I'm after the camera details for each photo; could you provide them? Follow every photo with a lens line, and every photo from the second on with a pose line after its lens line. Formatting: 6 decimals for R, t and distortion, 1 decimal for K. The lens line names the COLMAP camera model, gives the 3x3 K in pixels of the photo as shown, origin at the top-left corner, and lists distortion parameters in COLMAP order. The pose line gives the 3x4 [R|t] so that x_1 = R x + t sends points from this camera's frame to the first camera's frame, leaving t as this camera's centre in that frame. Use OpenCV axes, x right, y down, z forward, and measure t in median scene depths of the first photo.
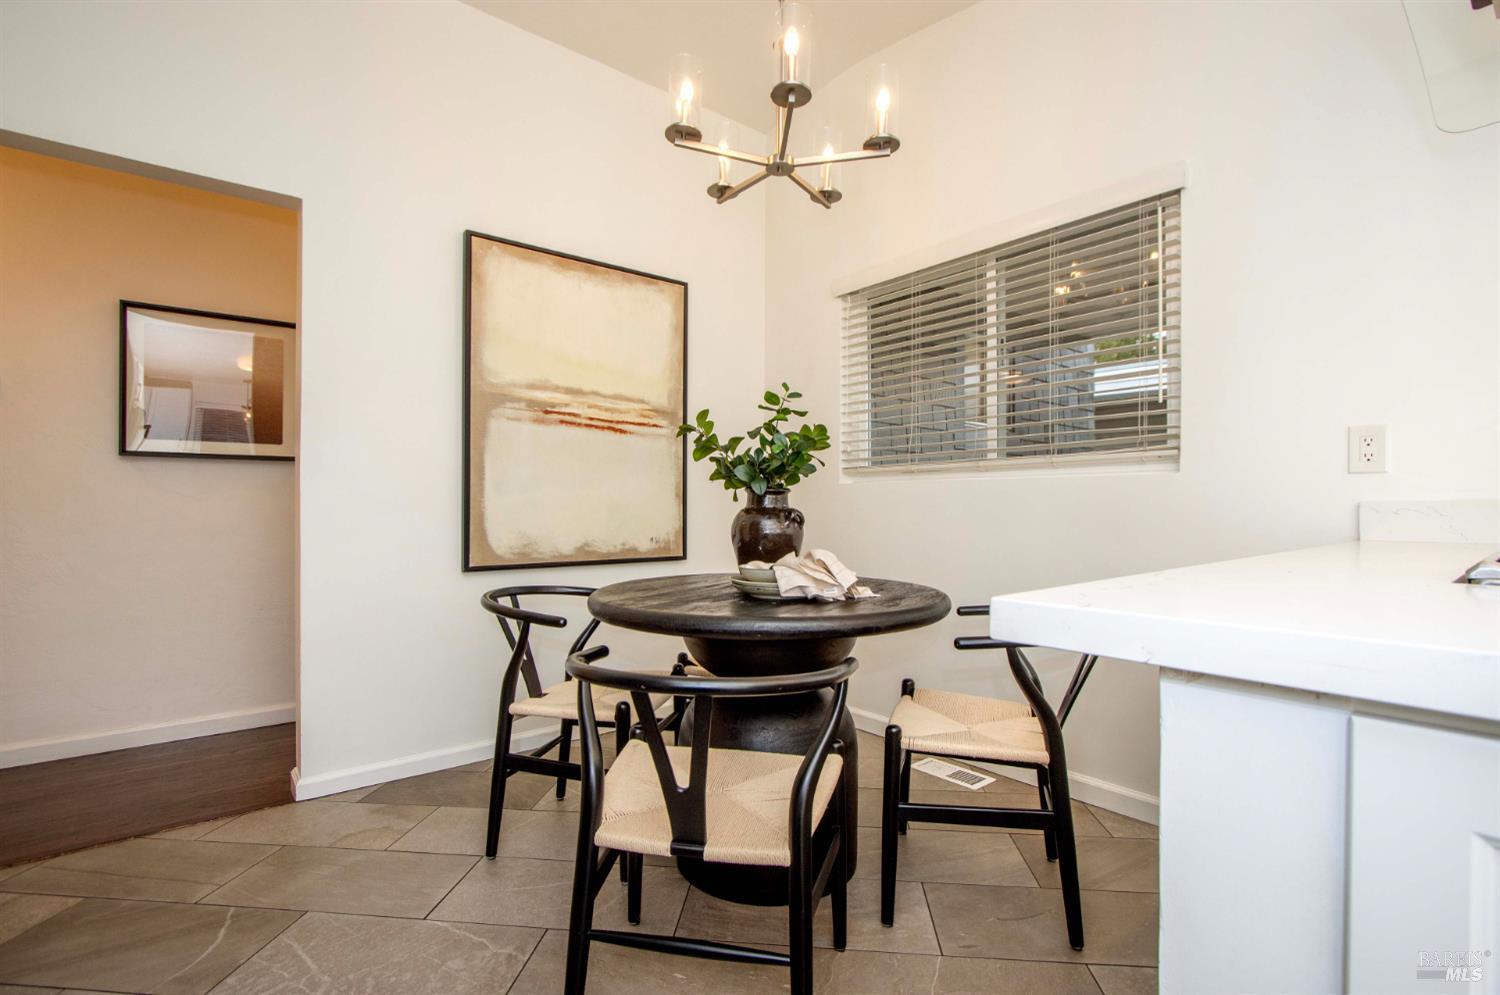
lens RADIAL K [[696.9, 0, 750.0], [0, 696.9, 497.5], [0, 0, 1]] dist [-0.002900, 0.000220]
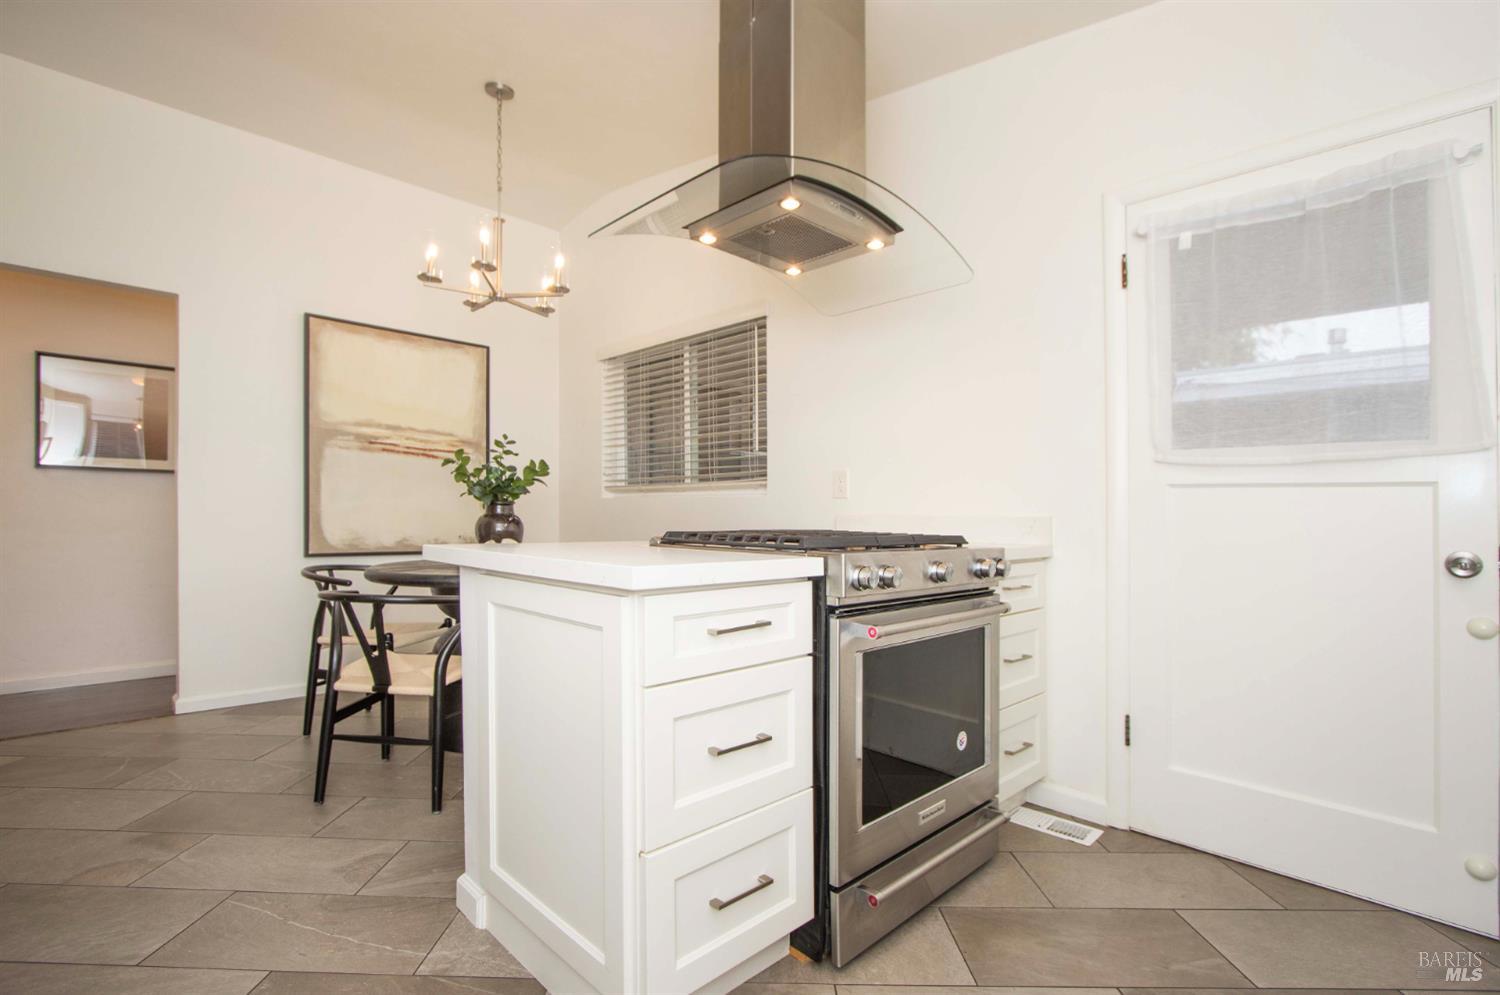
lens RADIAL K [[726.4, 0, 751.4], [0, 726.4, 520.6], [0, 0, 1]] dist [0.011101, -0.001415]
pose [[0.997292, 0.014087, 0.072181, 0.356476], [-0.015361, 0.999735, 0.017123, -0.004932], [-0.071920, -0.018185, 0.997245, -0.493753]]
